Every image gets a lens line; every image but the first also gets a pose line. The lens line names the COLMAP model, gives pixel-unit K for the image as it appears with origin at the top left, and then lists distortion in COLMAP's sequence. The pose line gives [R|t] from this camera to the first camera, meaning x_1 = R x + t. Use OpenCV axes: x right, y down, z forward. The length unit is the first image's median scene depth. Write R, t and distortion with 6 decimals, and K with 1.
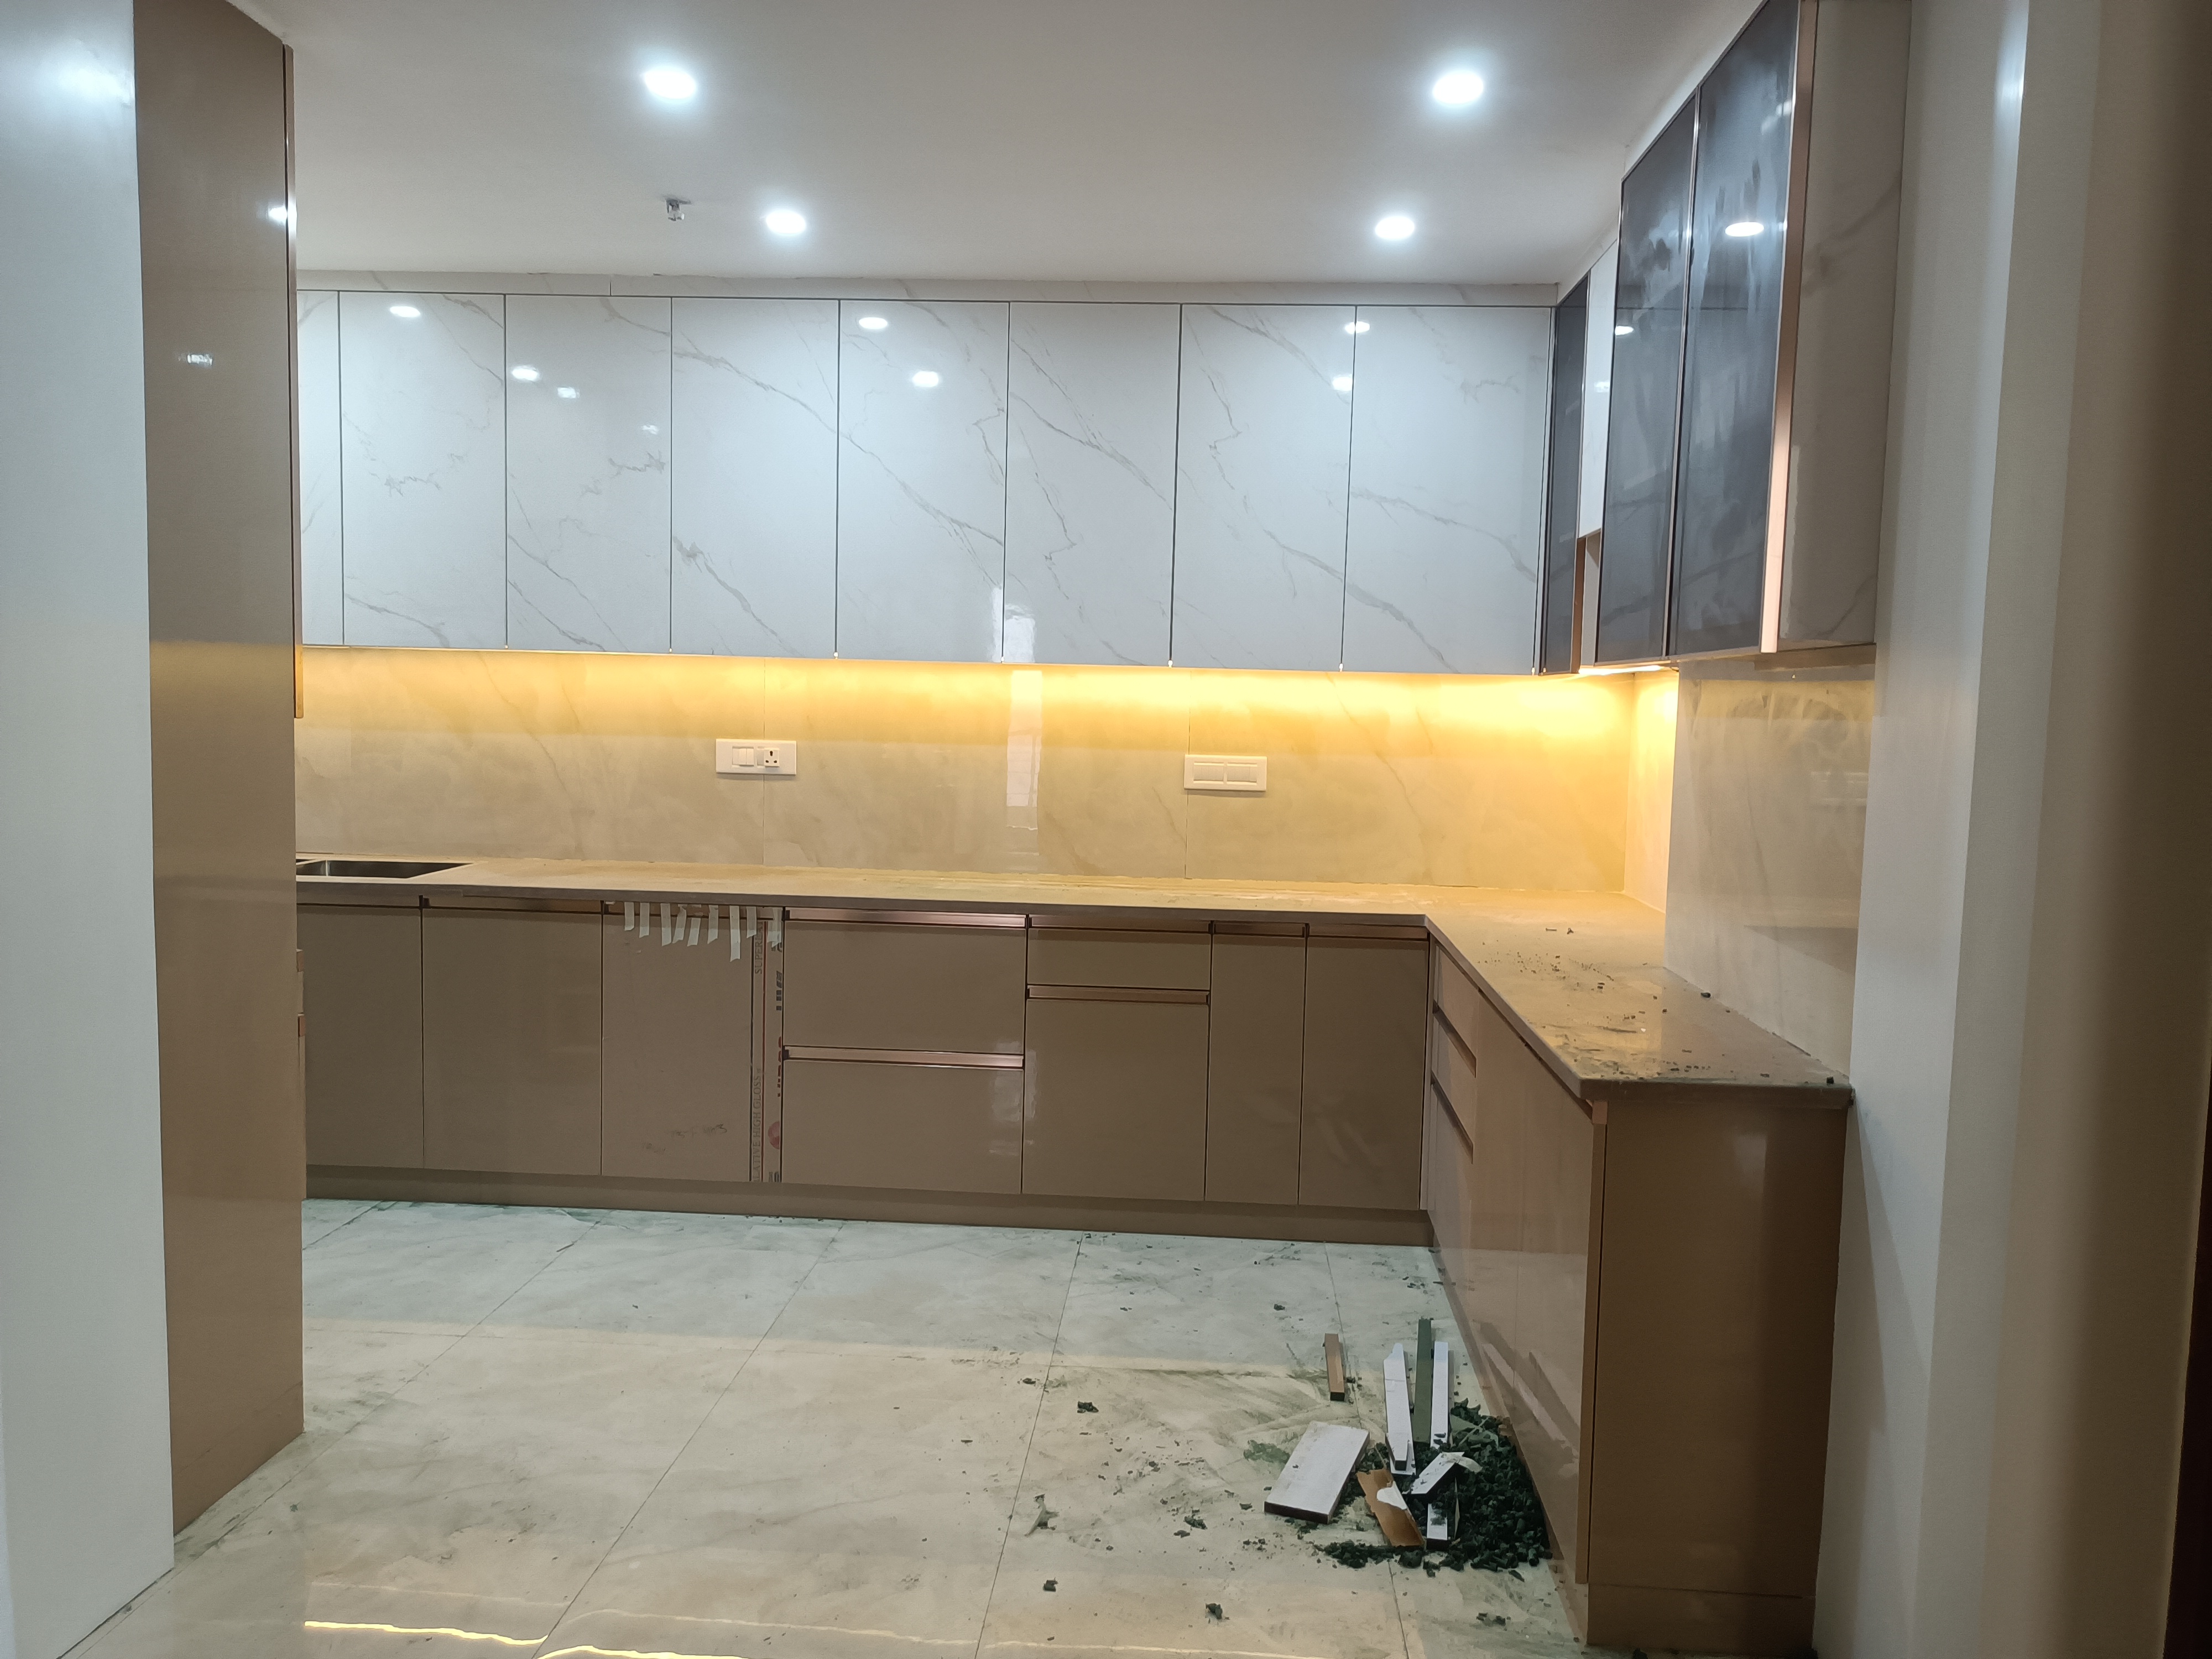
lens RADIAL K [[1672.7, 0, 1113.9], [0, 1672.7, 829.7], [0, 0, 1]] dist [0.041358, -0.023320]
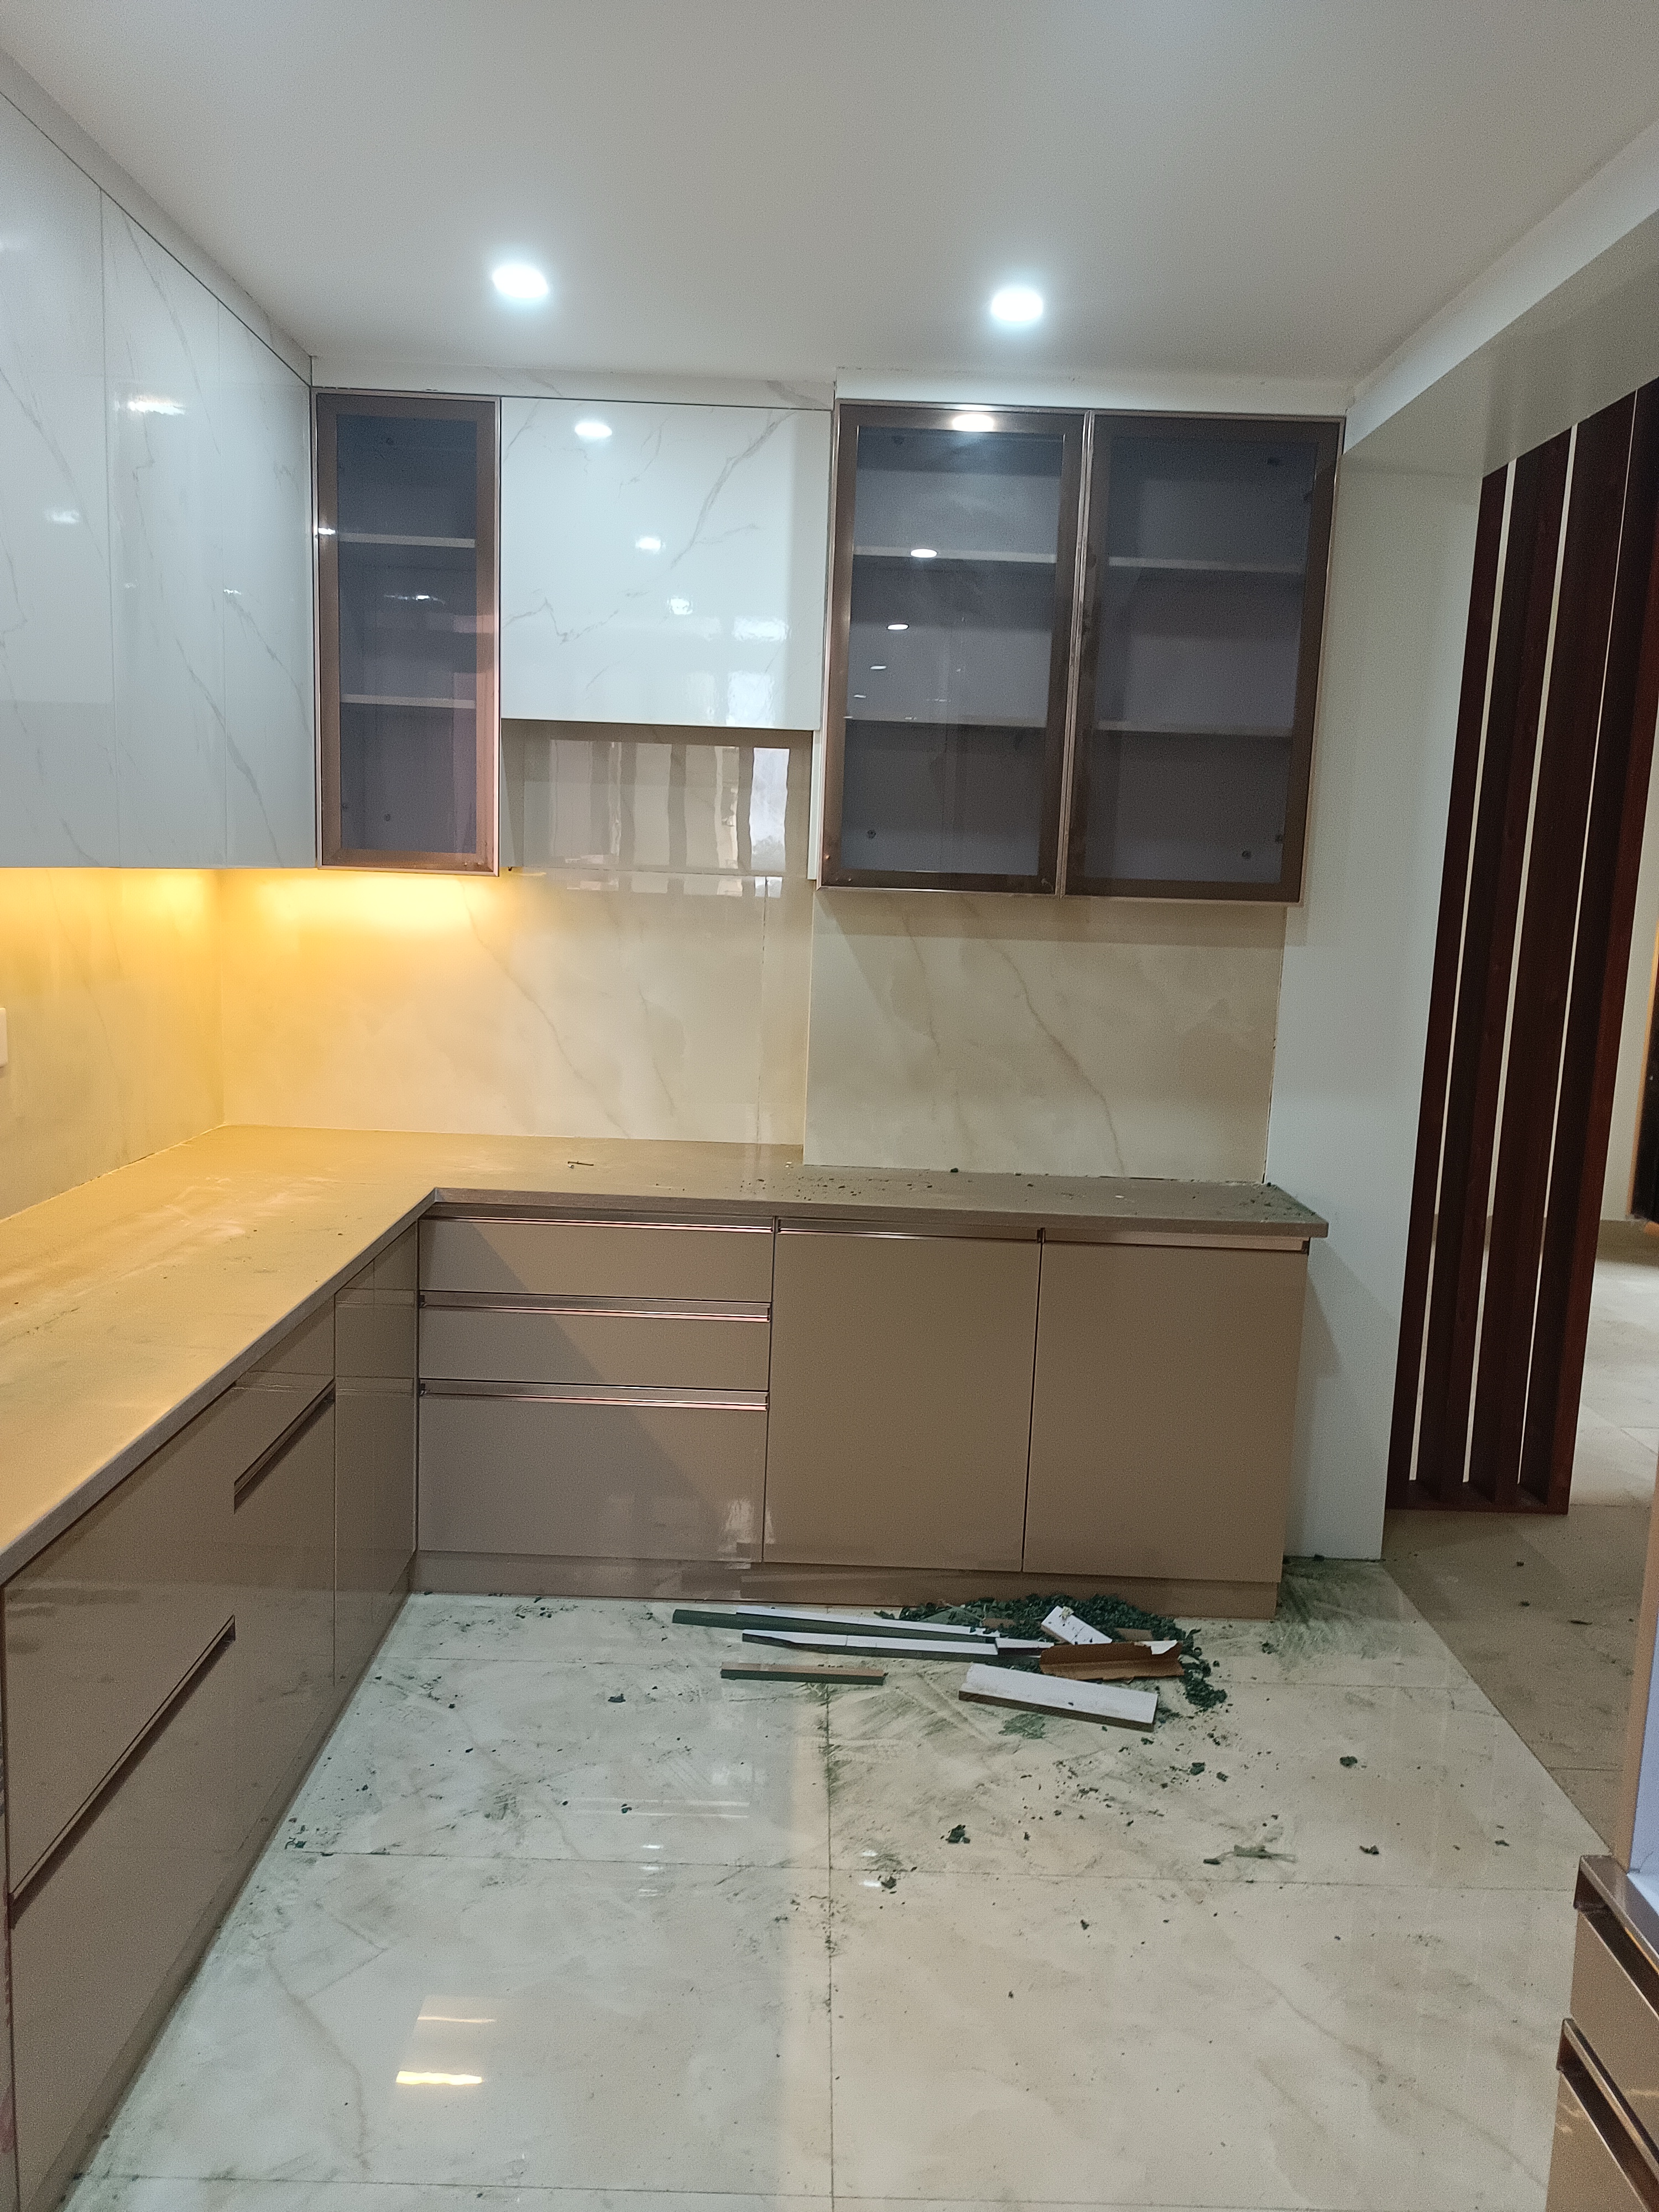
lens RADIAL K [[1672.7, 0, 828.1], [0, 1672.7, 1107.8], [0, 0, 1]] dist [0.041358, -0.023320]
pose [[-0.081891, -0.171507, 0.981773, -0.691974], [0.035729, 0.983944, 0.174867, -0.135141], [-0.996001, 0.049398, -0.074448, 1.020040]]
